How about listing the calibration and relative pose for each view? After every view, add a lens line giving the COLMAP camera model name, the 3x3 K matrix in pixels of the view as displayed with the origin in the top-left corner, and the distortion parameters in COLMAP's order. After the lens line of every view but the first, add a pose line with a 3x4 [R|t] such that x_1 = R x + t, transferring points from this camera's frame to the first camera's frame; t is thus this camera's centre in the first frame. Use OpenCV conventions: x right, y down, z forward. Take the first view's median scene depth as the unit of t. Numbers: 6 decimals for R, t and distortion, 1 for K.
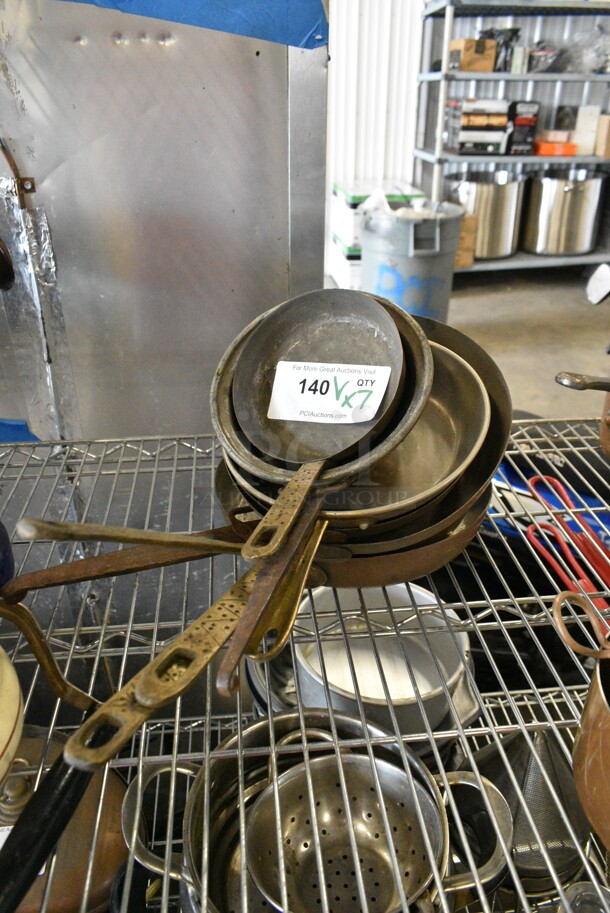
lens RADIAL K [[670.1, 0, 305.0], [0, 670.1, 456.5], [0, 0, 1]] dist [-0.009519, -0.003222]
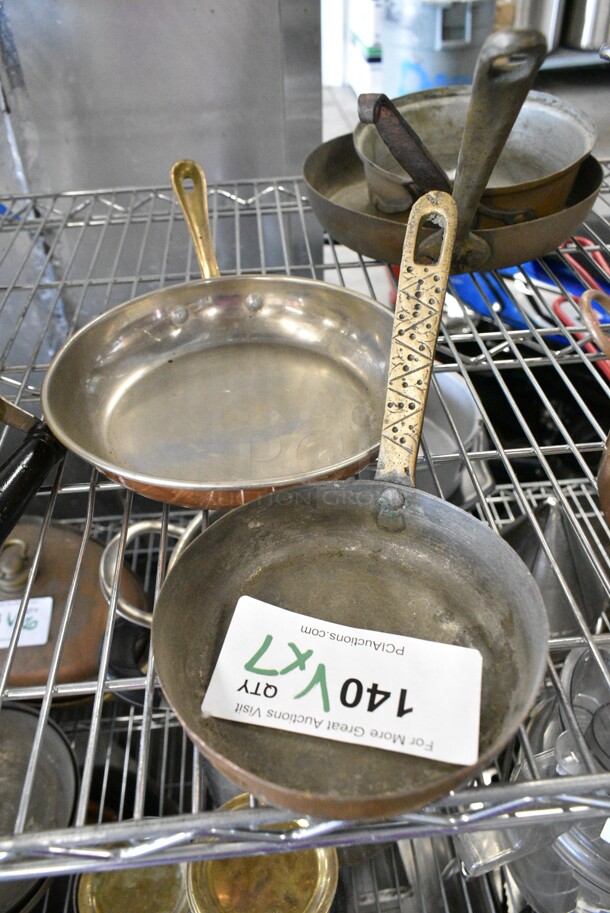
lens RADIAL K [[668.0, 0, 295.7], [0, 668.0, 436.7], [0, 0, 1]] dist [-0.002591, -0.001990]
pose [[0.998819, -0.011070, -0.047299, 0.027570], [0.020505, 0.978768, 0.203942, 0.102499], [0.044037, -0.204671, 0.977840, 0.081737]]
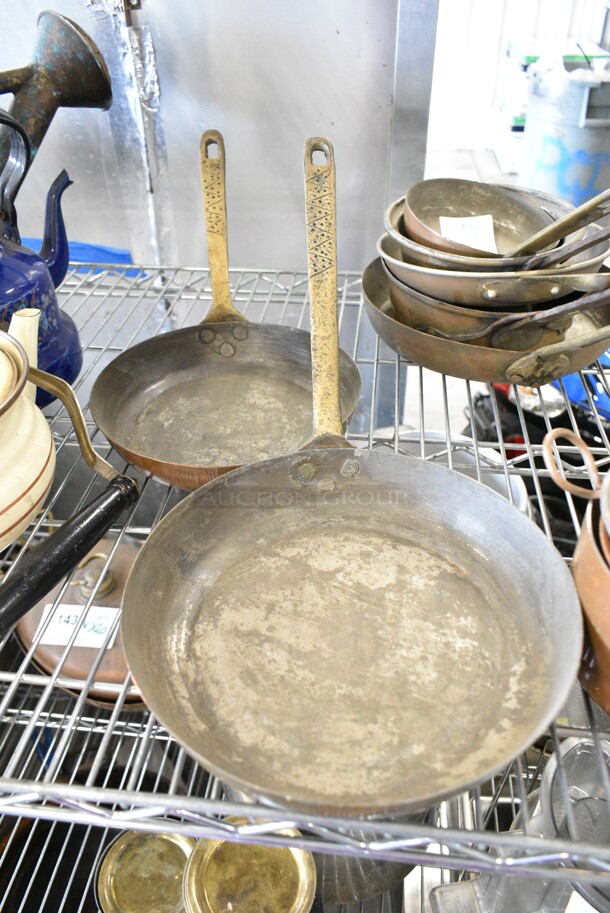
lens RADIAL K [[667.8, 0, 305.8], [0, 667.8, 438.1], [0, 0, 1]] dist [-0.003224, -0.000296]
pose [[0.974542, 0.118860, -0.190108, 0.088610], [-0.090593, 0.984366, 0.151048, 0.054485], [0.205089, -0.129981, 0.970074, 0.002966]]
